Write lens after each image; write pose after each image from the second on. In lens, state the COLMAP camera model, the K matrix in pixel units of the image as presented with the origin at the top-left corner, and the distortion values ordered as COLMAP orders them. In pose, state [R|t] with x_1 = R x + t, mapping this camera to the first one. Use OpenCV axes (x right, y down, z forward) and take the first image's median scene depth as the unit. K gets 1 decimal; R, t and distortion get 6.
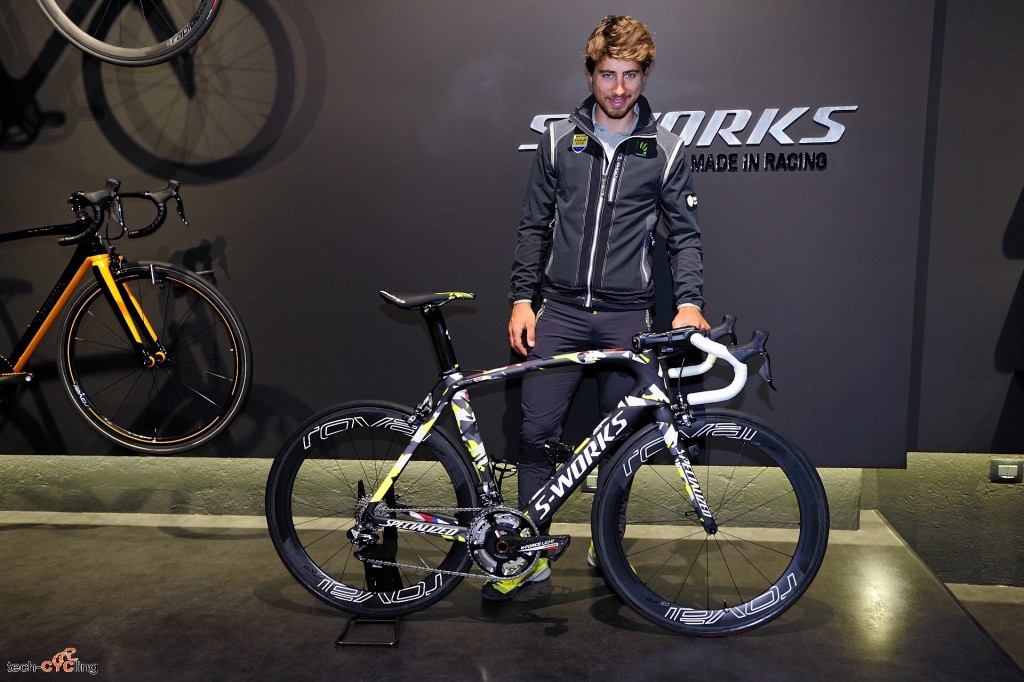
lens RADIAL K [[835.8, 0, 523.9], [0, 835.8, 338.1], [0, 0, 1]] dist [0.011854, 0.053765]
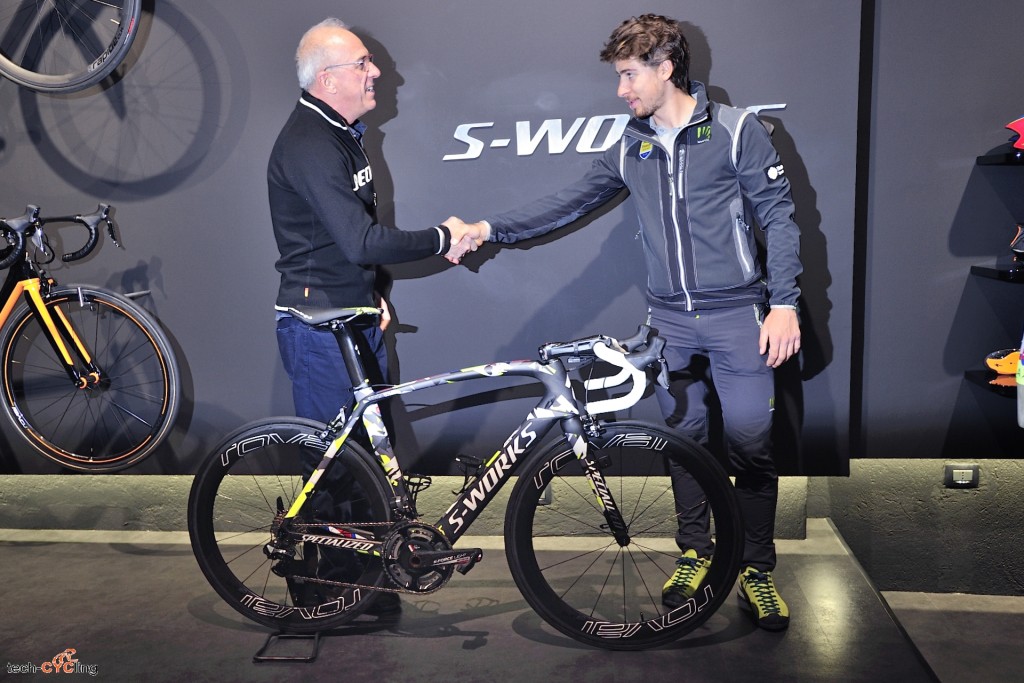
lens RADIAL K [[845.7, 0, 479.5], [0, 845.7, 350.3], [0, 0, 1]] dist [0.010500, 0.019219]
pose [[0.998102, -0.023717, -0.056835, 0.112213], [0.023961, 0.999706, 0.003620, -0.003821], [0.056732, -0.004975, 0.998377, -0.002011]]
